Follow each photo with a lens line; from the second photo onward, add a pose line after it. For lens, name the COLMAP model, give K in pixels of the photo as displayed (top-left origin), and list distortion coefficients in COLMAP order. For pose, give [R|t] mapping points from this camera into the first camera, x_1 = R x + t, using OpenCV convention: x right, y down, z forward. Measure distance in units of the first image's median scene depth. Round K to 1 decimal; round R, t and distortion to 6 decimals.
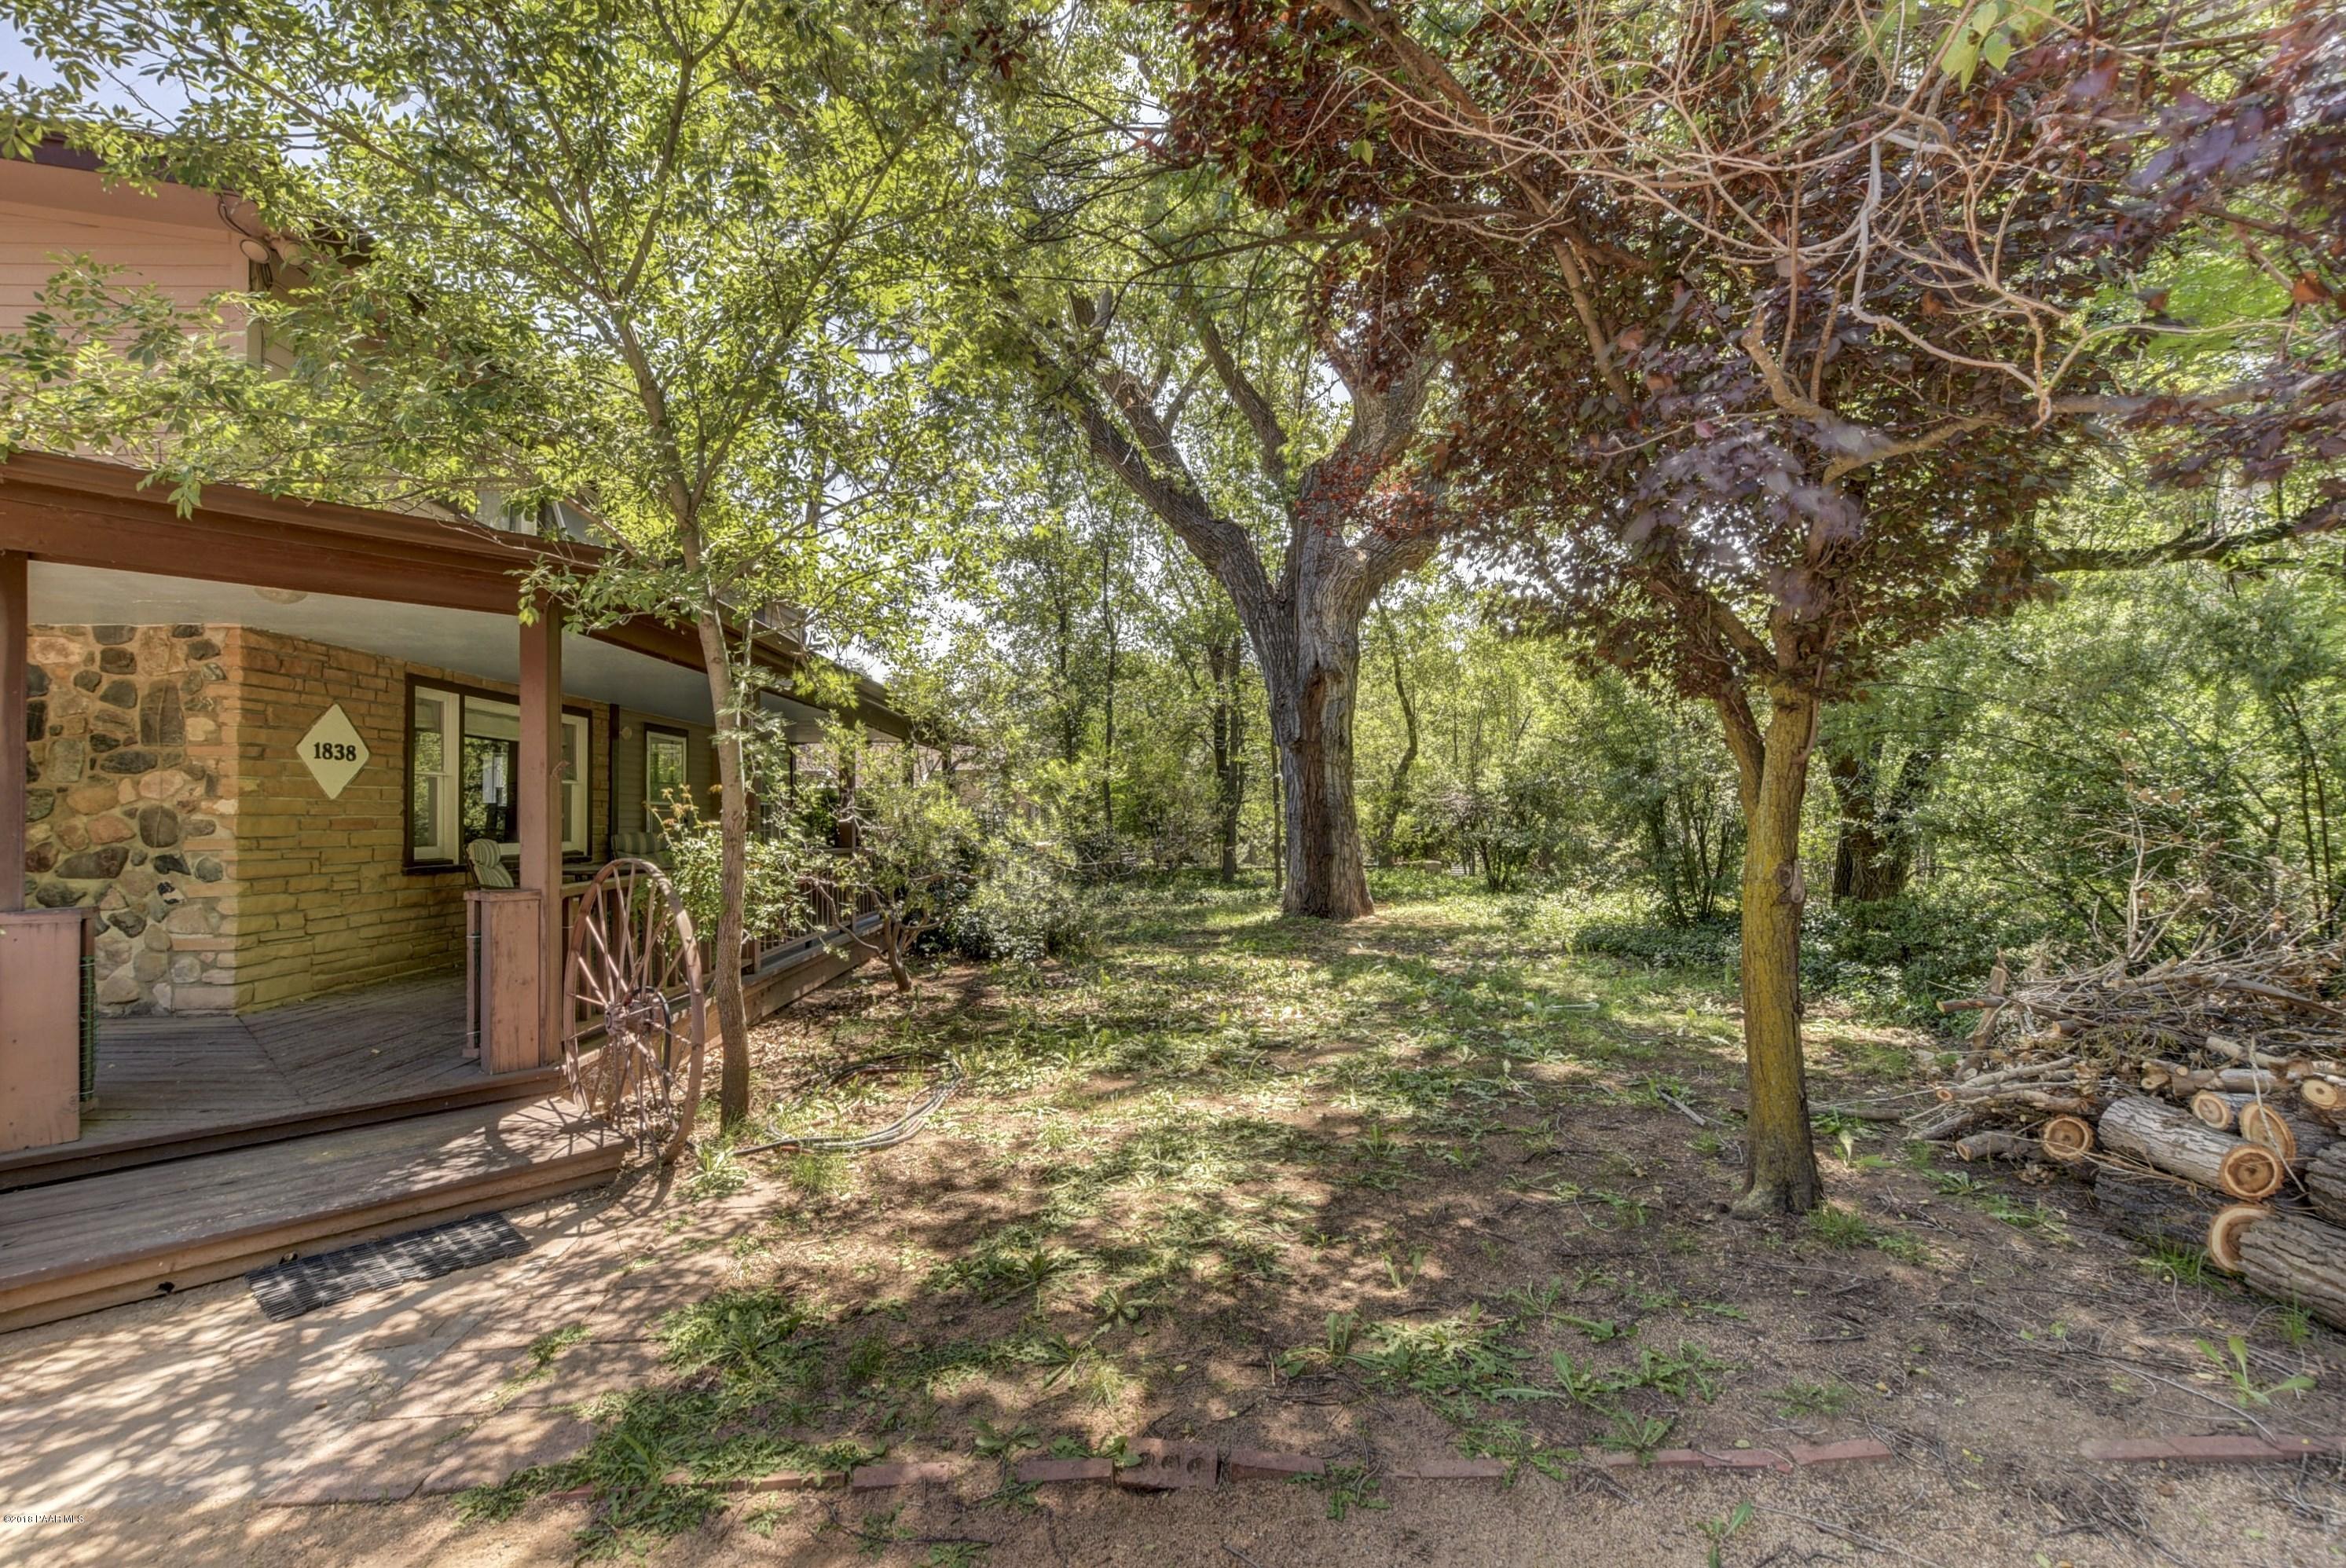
lens RADIAL K [[1084.8, 0, 1183.7], [0, 1084.8, 796.9], [0, 0, 1]] dist [-0.001799, -0.000336]
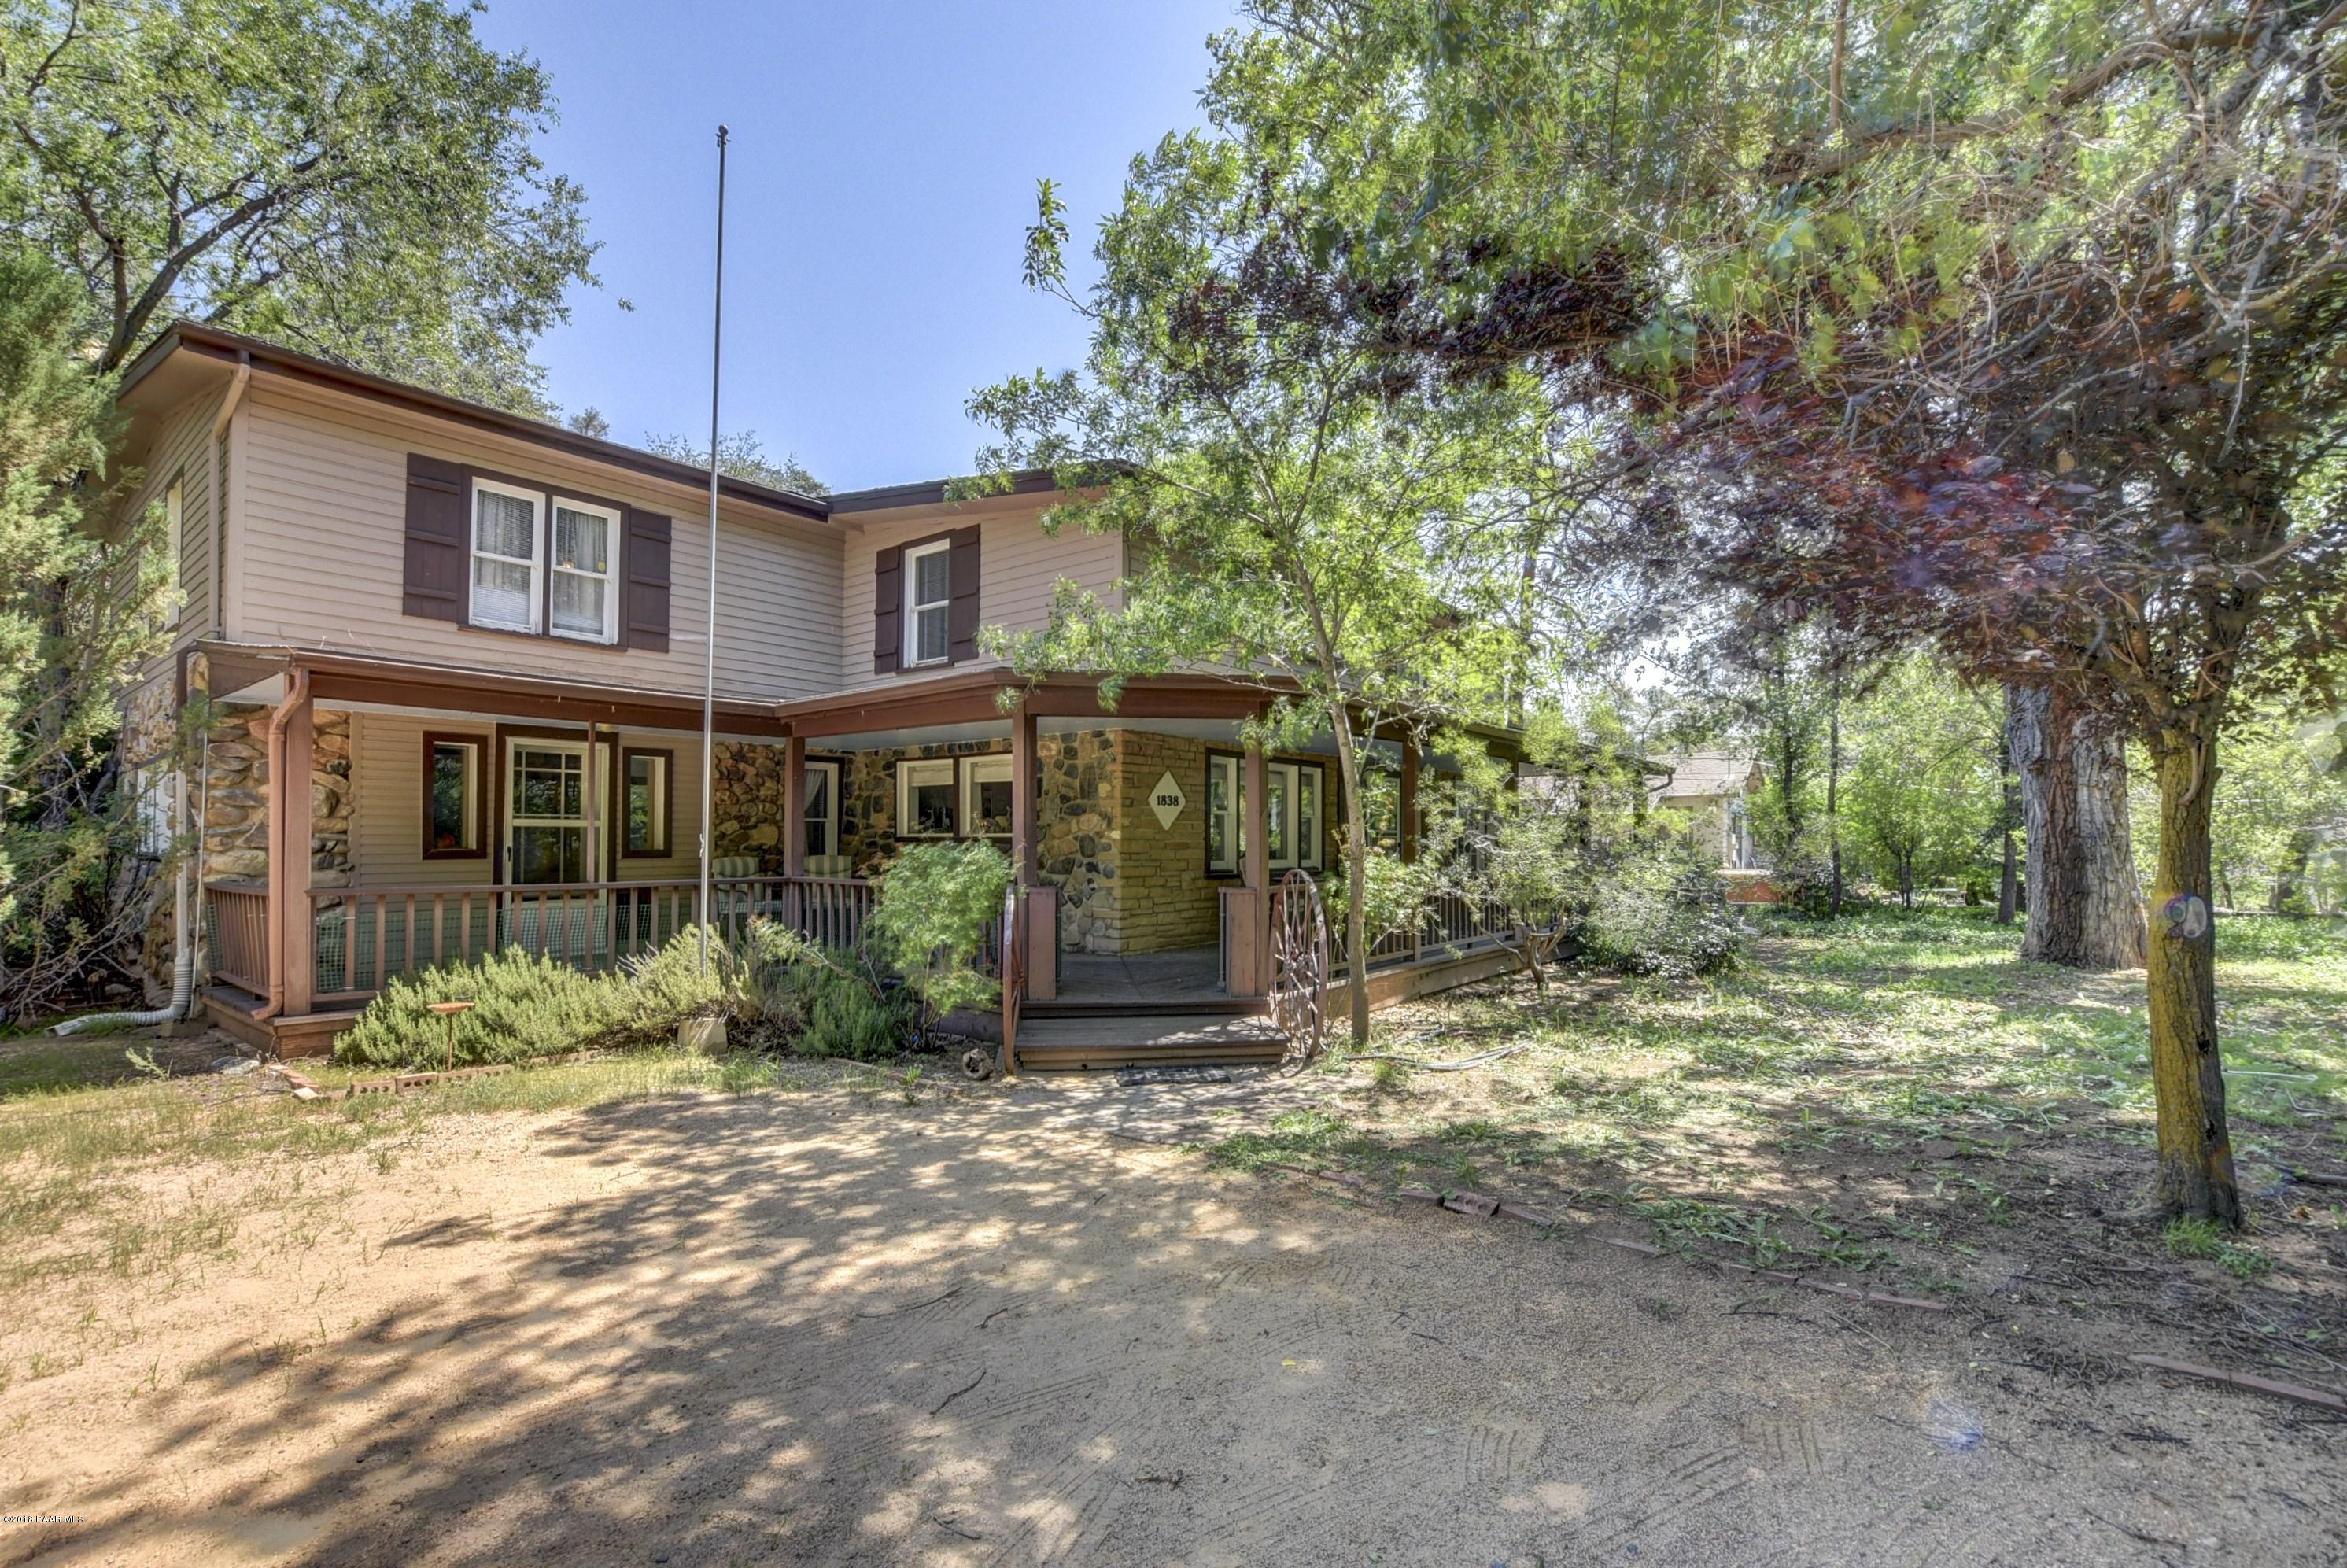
lens RADIAL K [[1075.8, 0, 1160.2], [0, 1075.8, 828.6], [0, 0, 1]] dist [-0.015538, -0.000179]
pose [[0.764900, 0.000263, -0.644148, 0.268470], [0.003342, 0.999985, 0.004376, -0.007944], [0.644140, -0.005500, 0.764888, -0.259270]]
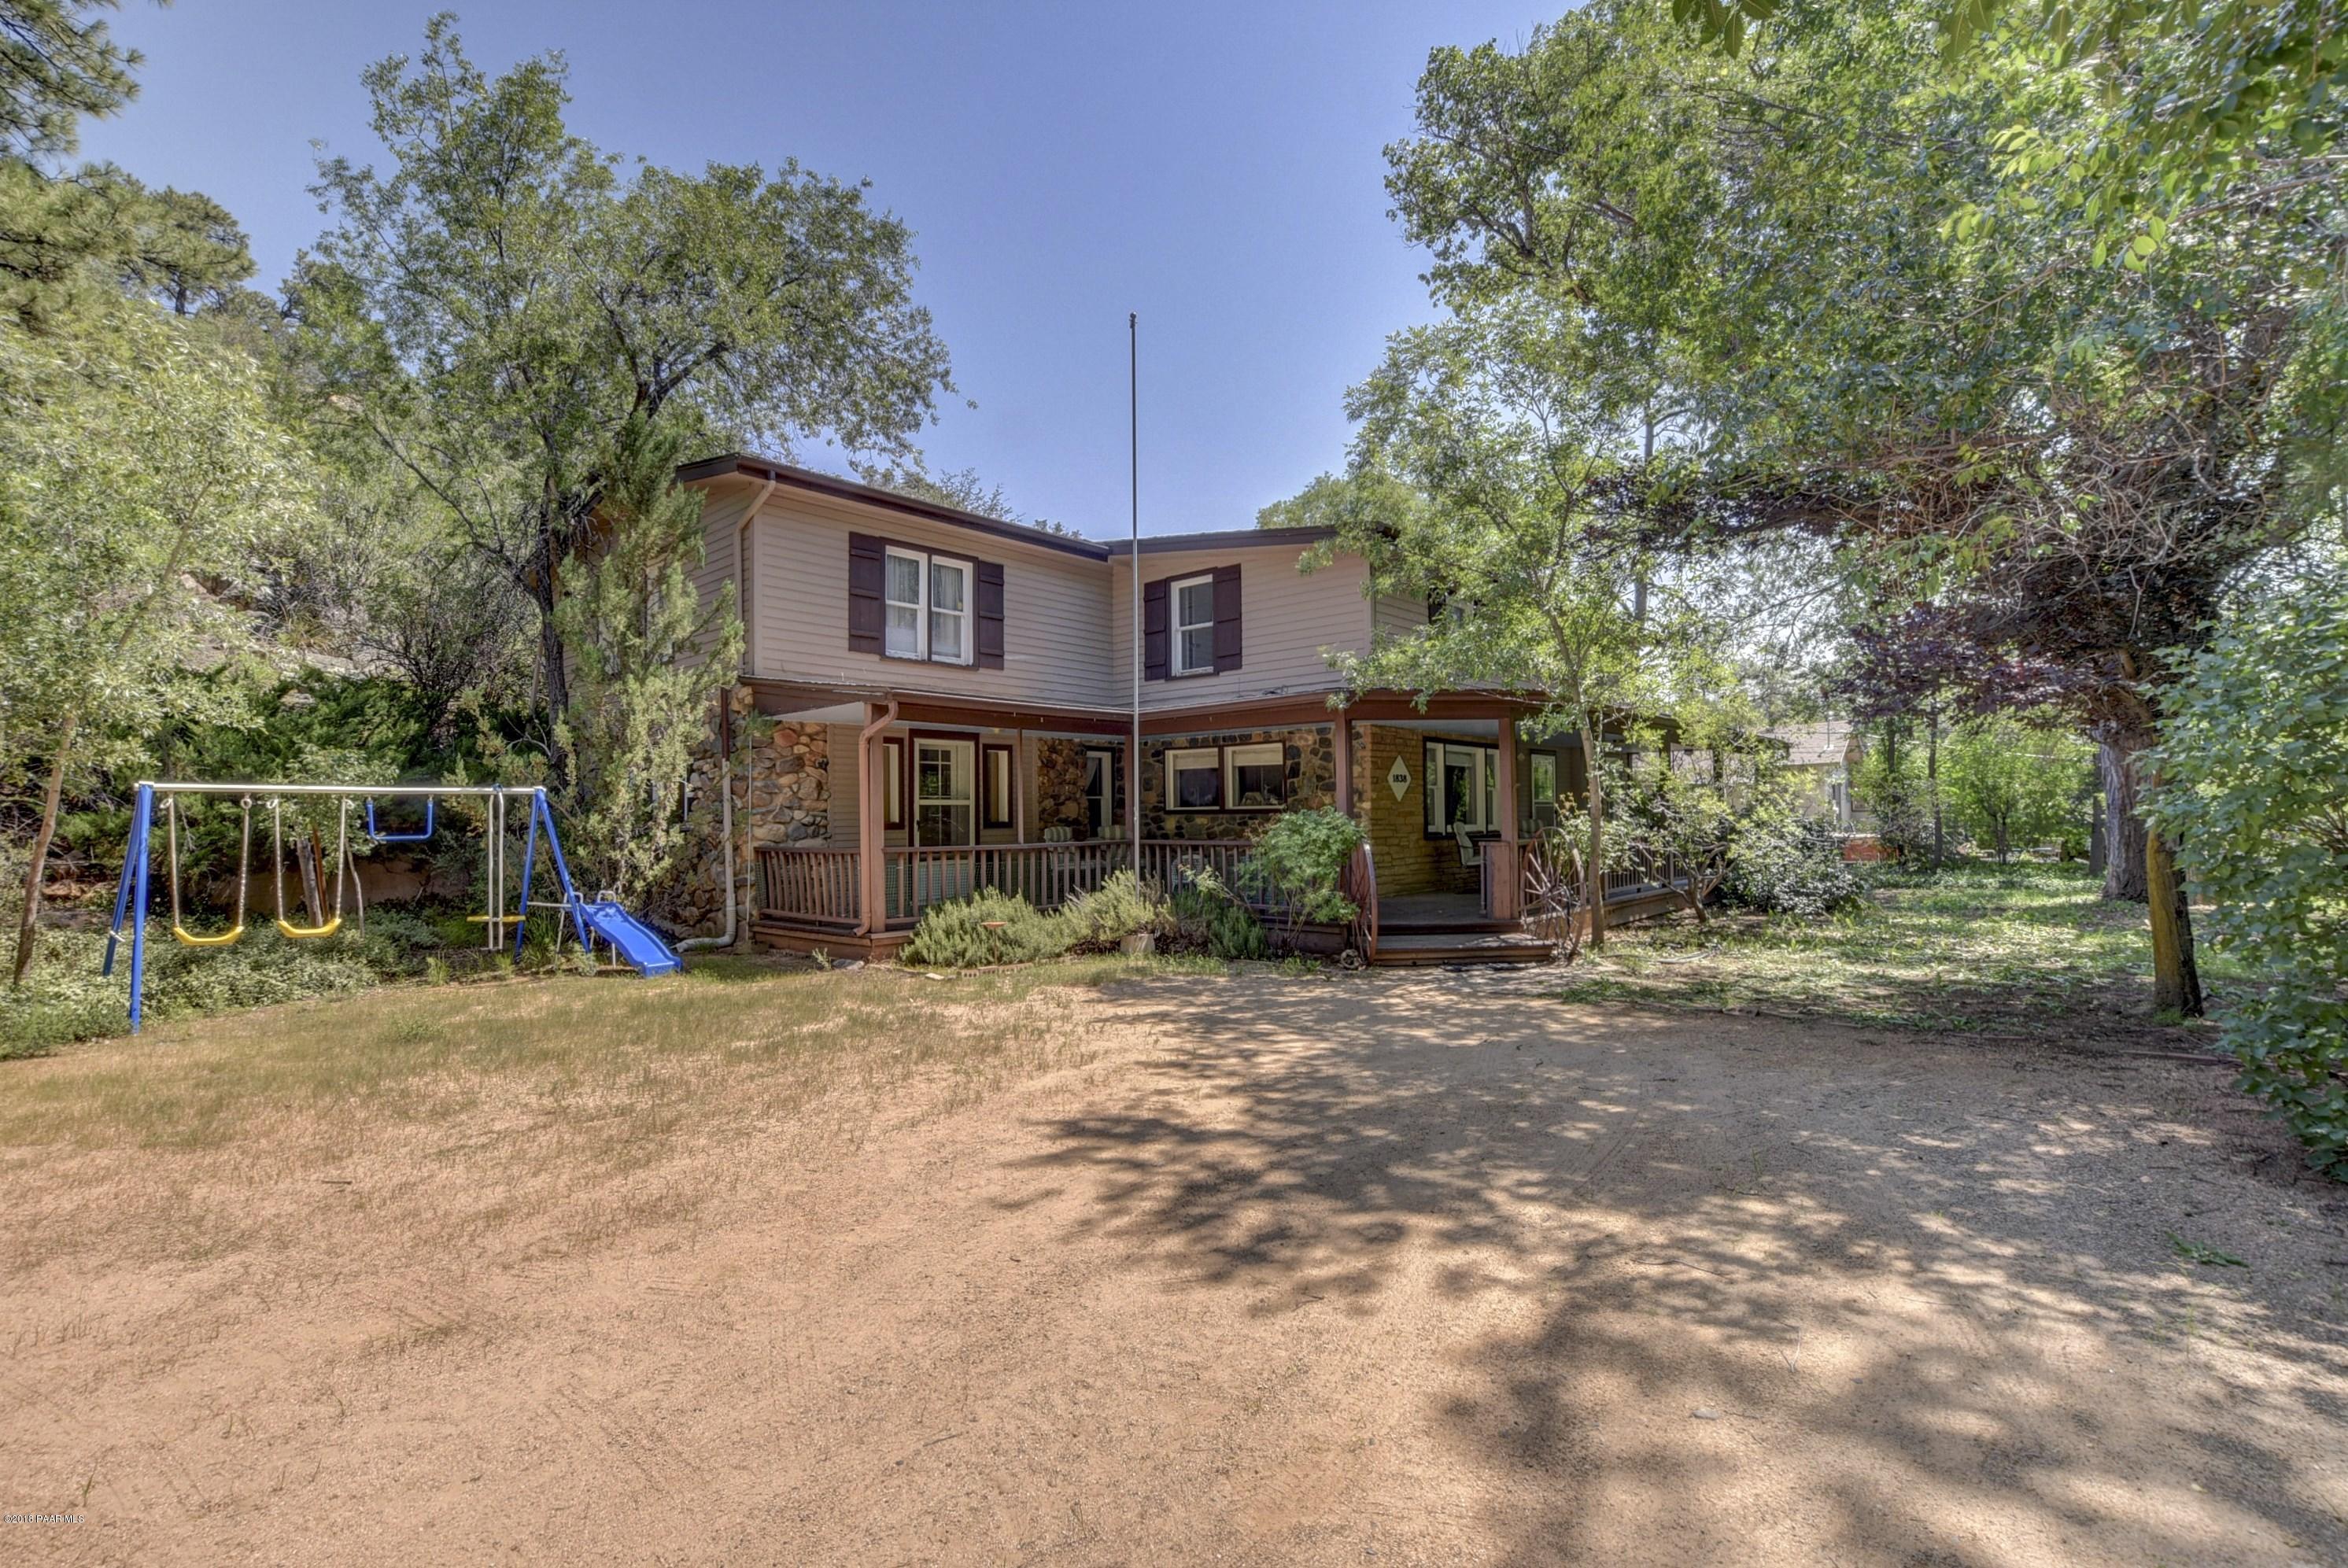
lens RADIAL K [[1055.9, 0, 1171.5], [0, 1055.9, 799.9], [0, 0, 1]] dist [-0.014369, 0.000958]
pose [[0.723875, -0.011584, -0.689834, 0.326468], [0.016754, 0.999859, 0.000791, -0.010926], [0.689728, -0.012130, 0.723967, -0.854268]]
